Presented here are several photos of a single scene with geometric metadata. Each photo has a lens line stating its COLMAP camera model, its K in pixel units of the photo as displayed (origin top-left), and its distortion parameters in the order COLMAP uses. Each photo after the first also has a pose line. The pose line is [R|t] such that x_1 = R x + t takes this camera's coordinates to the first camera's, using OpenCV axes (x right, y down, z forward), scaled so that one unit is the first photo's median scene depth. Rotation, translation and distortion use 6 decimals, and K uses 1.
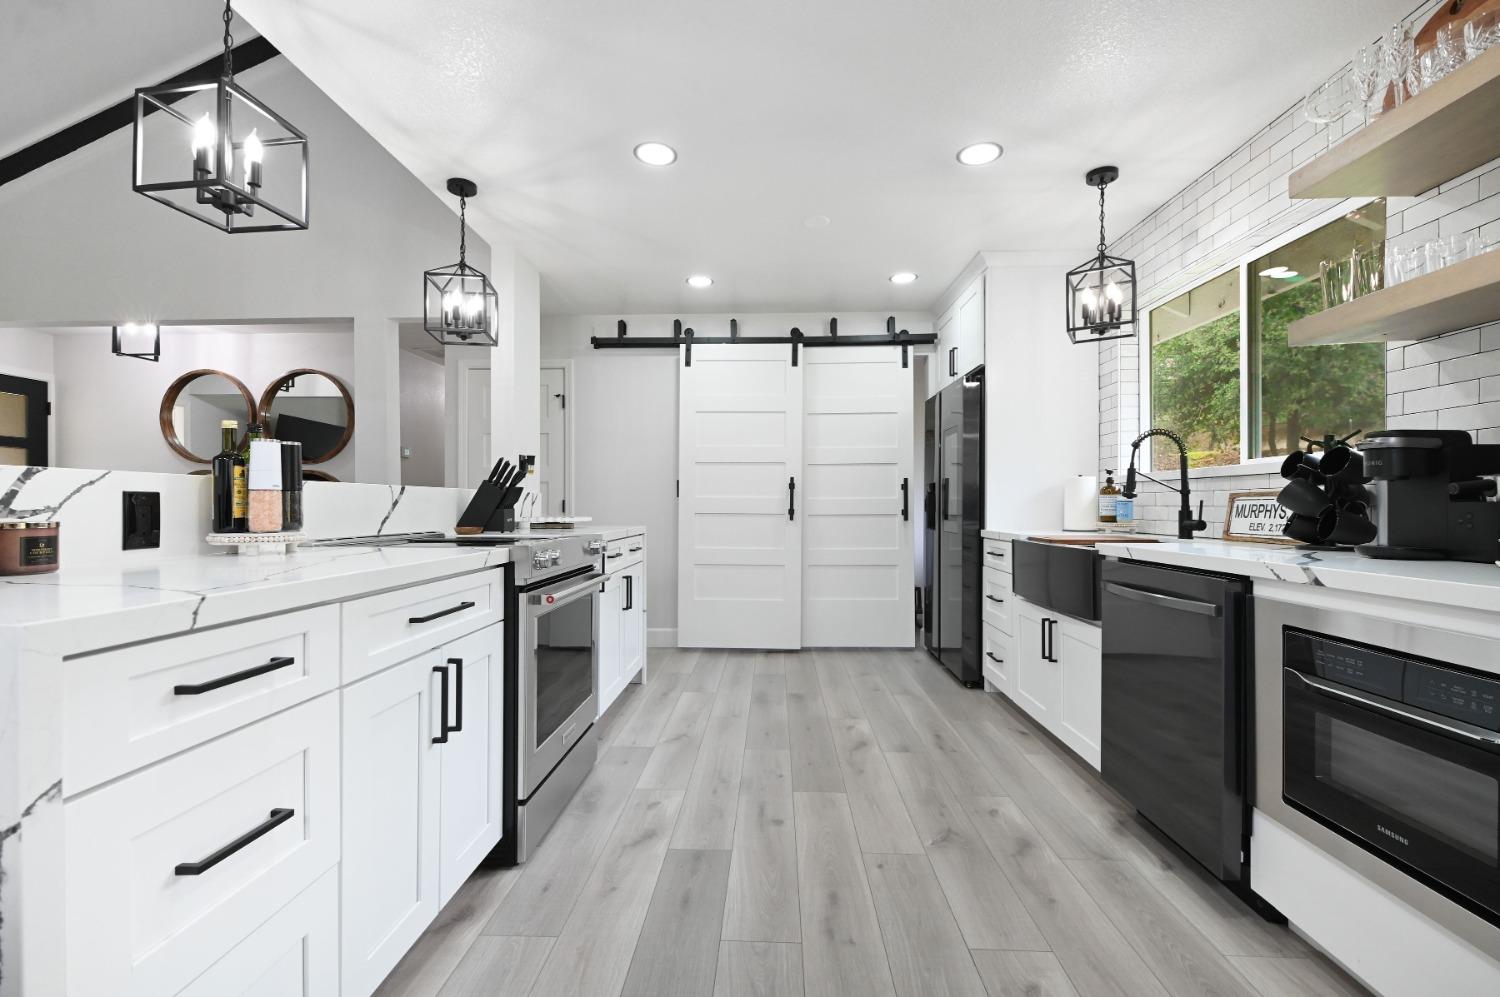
lens RADIAL K [[648.1, 0, 753.8], [0, 648.1, 500.9], [0, 0, 1]] dist [0.012808, -0.009597]
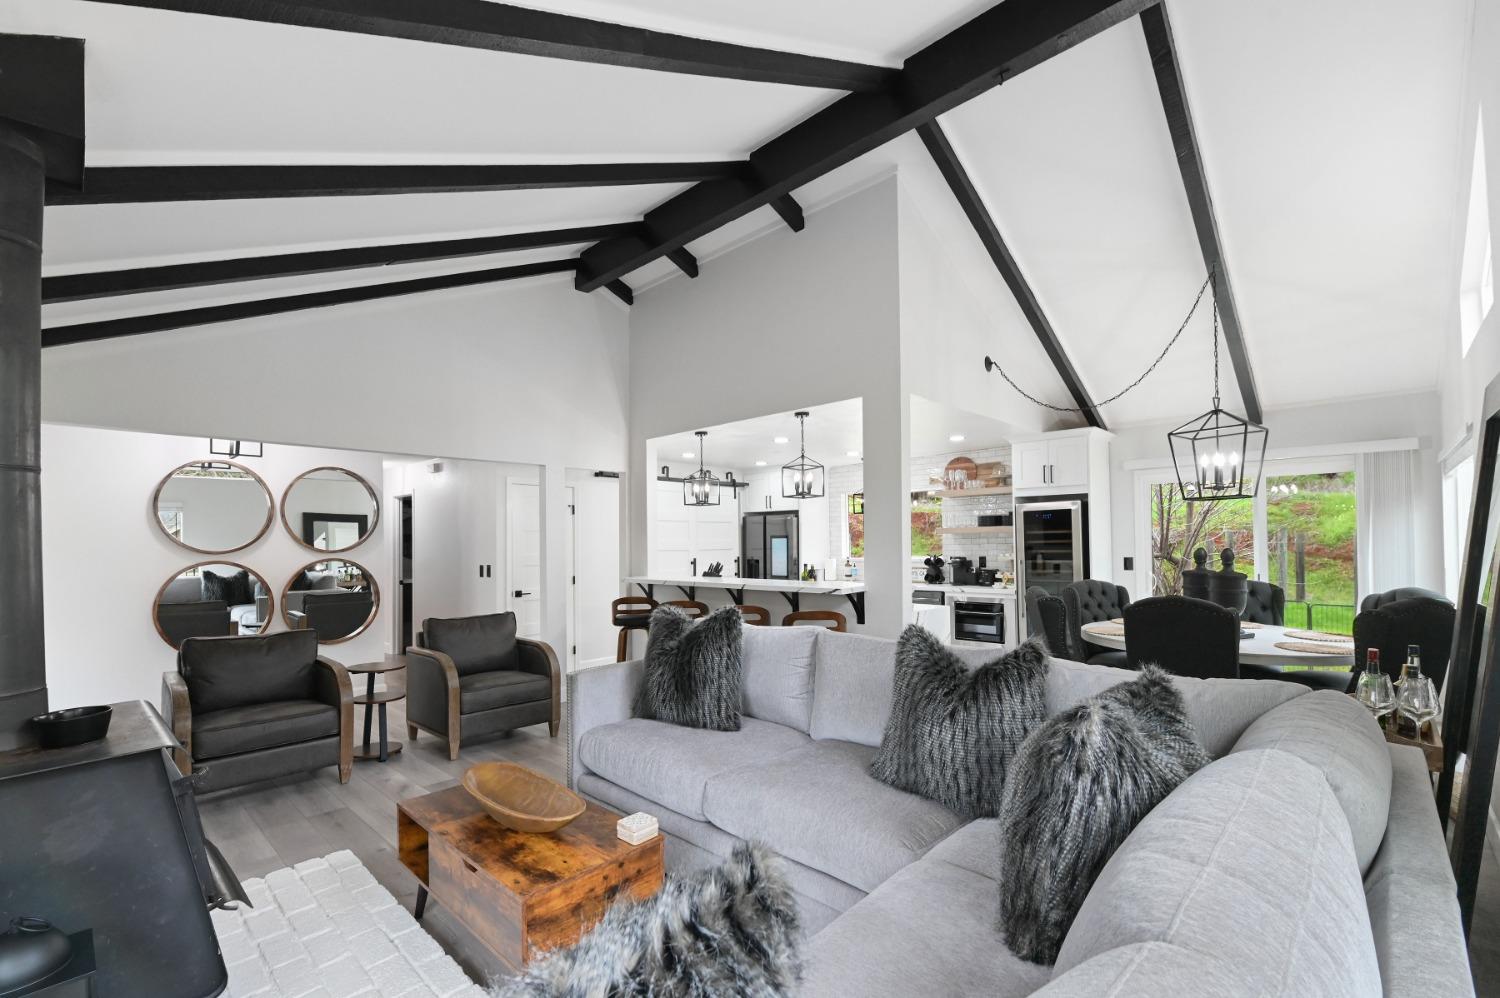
lens RADIAL K [[648.1, 0, 774.4], [0, 648.1, 540.5], [0, 0, 1]] dist [0.012808, -0.009597]
pose [[0.651003, -0.005111, 0.759058, -1.976769], [0.007724, 0.999970, 0.000110, -0.141264], [-0.759036, 0.005791, 0.651023, -0.578986]]
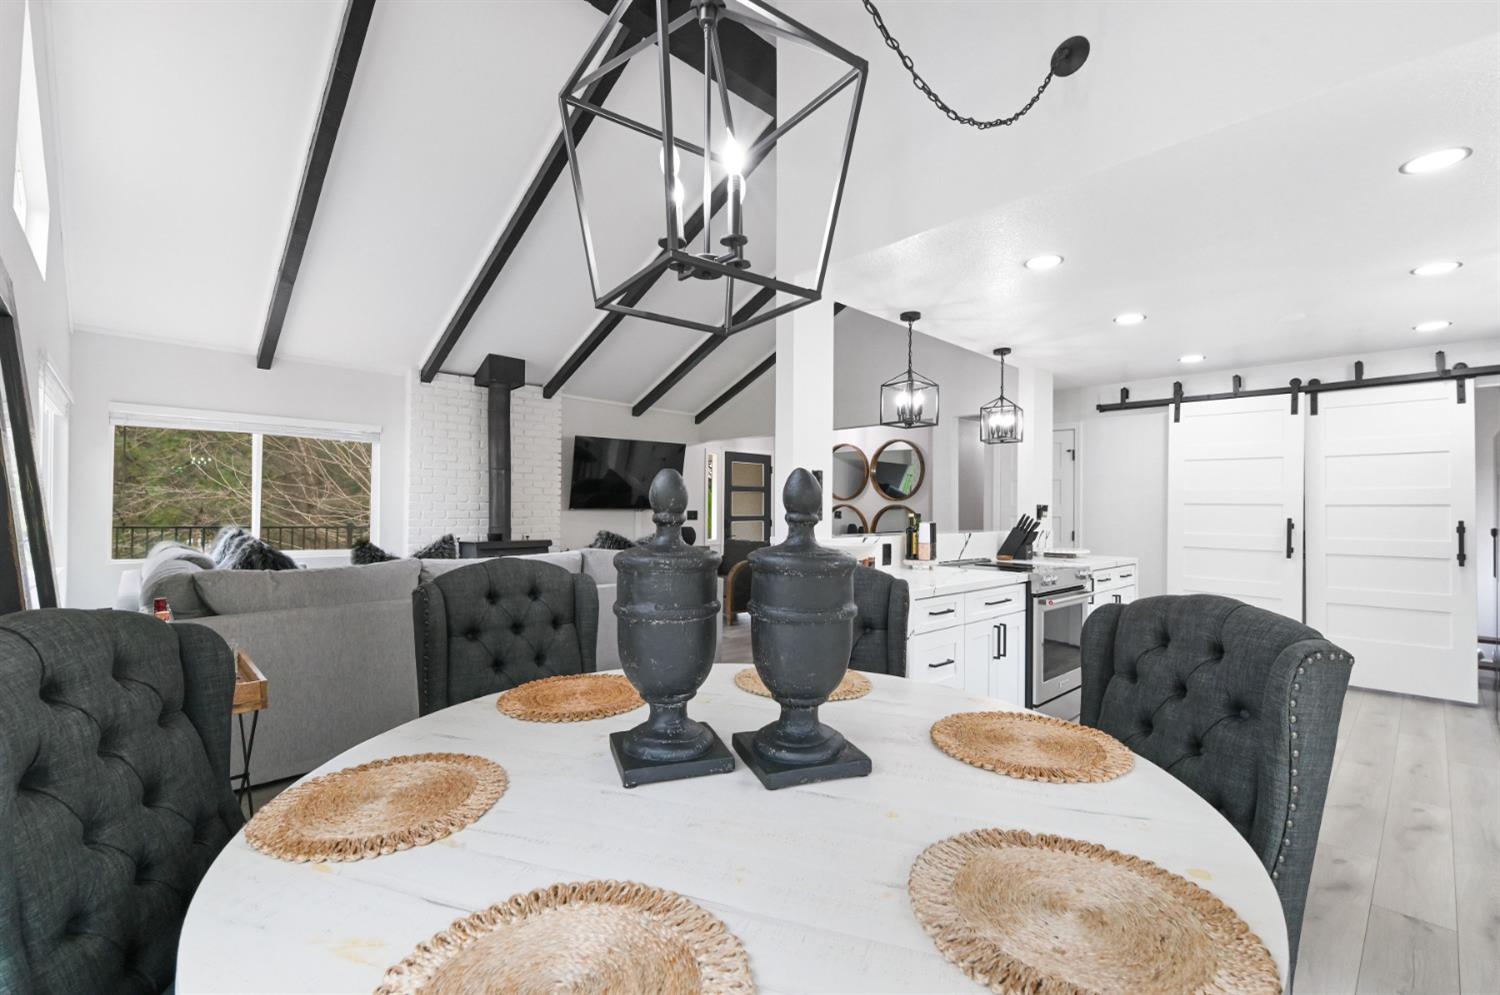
lens RADIAL K [[648.1, 0, 738.8], [0, 648.1, 503.3], [0, 0, 1]] dist [0.012808, -0.009597]
pose [[0.707797, 0.003267, -0.706409, 0.268917], [-0.005522, 0.999984, -0.000908, -0.092970], [0.706395, 0.004544, 0.707804, -0.696335]]
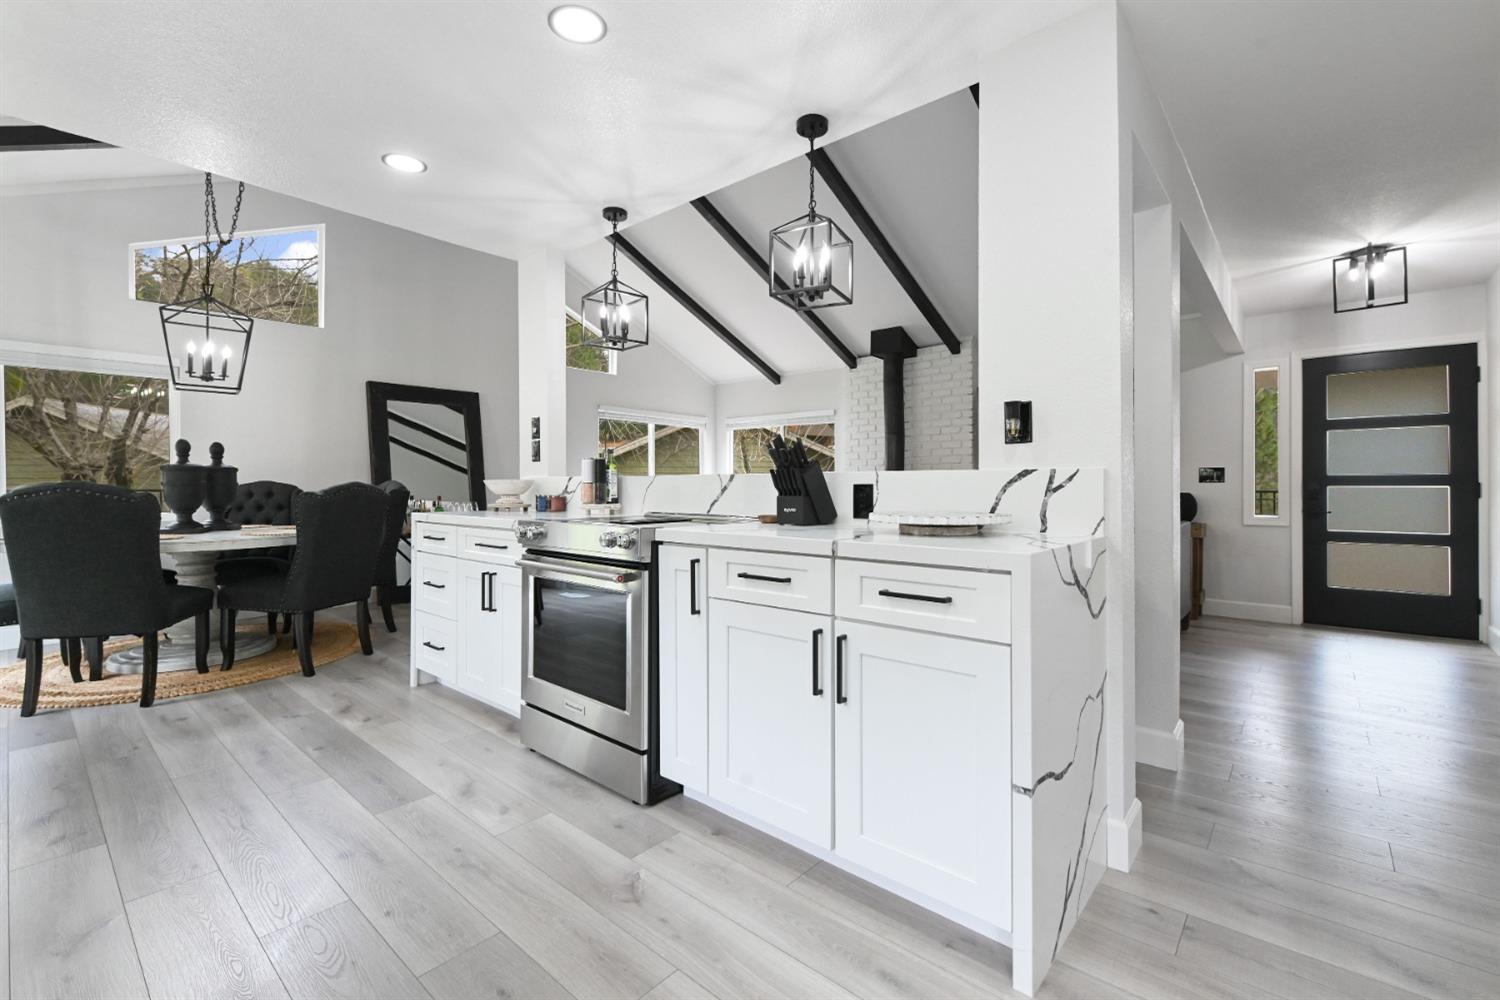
lens RADIAL K [[648.1, 0, 751.3], [0, 648.1, 487.8], [0, 0, 1]] dist [0.012808, -0.009597]
pose [[-0.632887, -0.000303, -0.774244, 0.291779], [0.003696, 0.999987, -0.003412, 0.004632], [0.774236, -0.005021, -0.632878, 1.571189]]
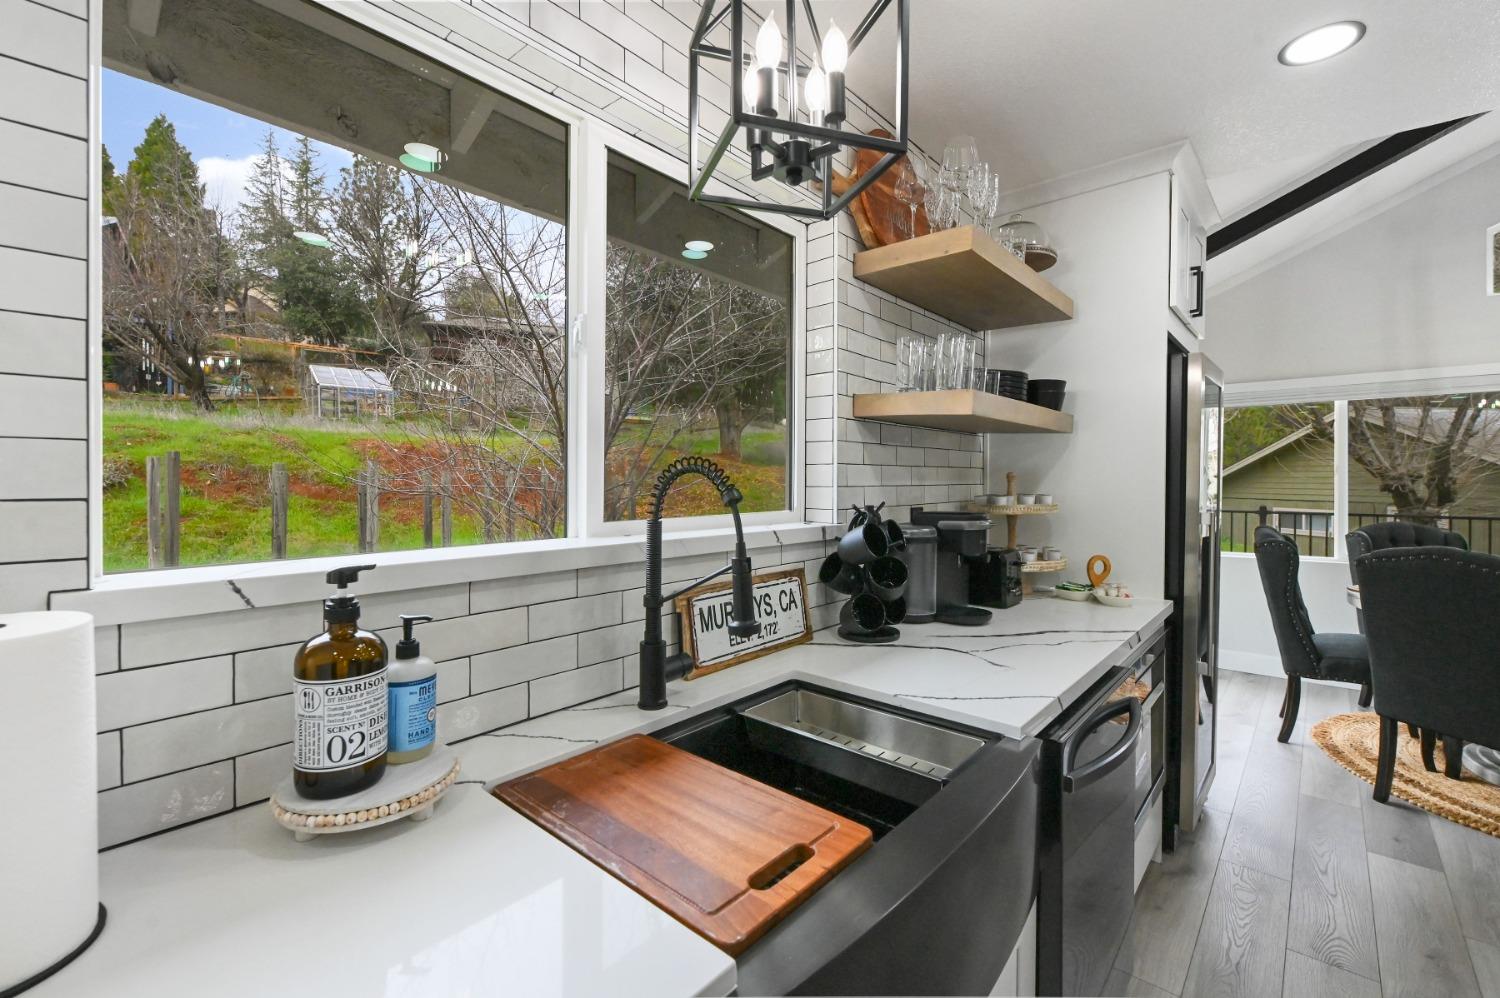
lens RADIAL K [[648.1, 0, 737.8], [0, 648.1, 490.6], [0, 0, 1]] dist [0.012808, -0.009597]
pose [[-0.765303, -0.013570, 0.643528, 0.337169], [-0.008054, 0.999901, 0.011507, -0.095139], [-0.643620, 0.003623, -0.765336, 1.310219]]
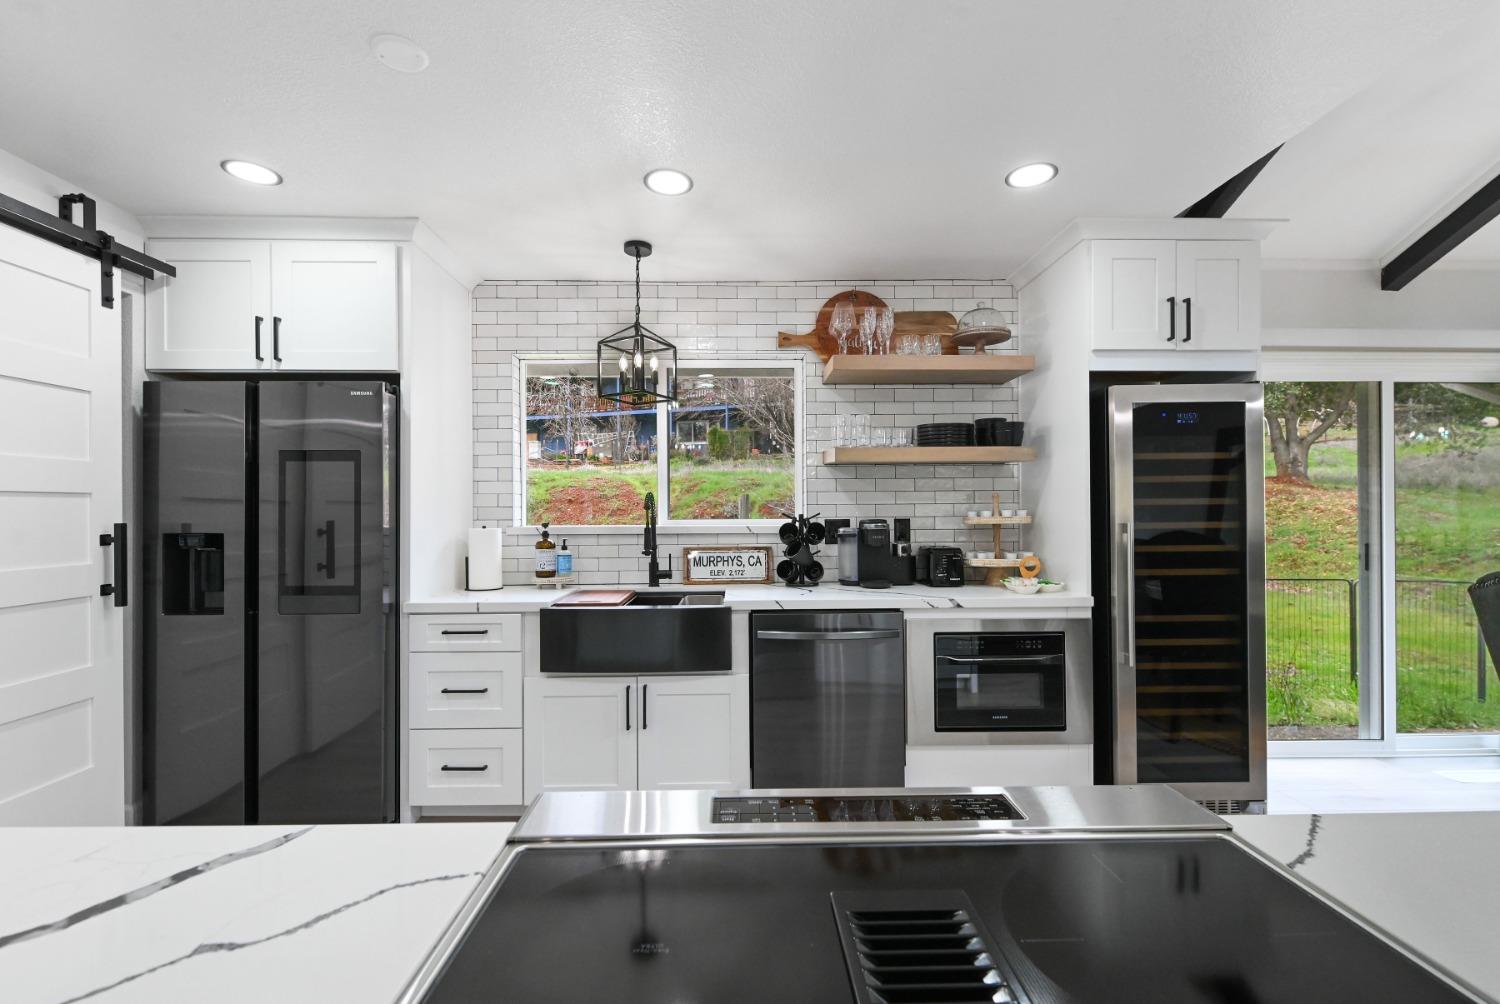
lens RADIAL K [[651.9, 0, 743.5], [0, 651.9, 513.1], [0, 0, 1]] dist [0.000837, -0.001303]
pose [[-0.048276, 0.001438, 0.998833, -0.526202], [-0.002186, 0.999996, -0.001545, -0.073939], [-0.998832, -0.002258, -0.048273, 0.899464]]
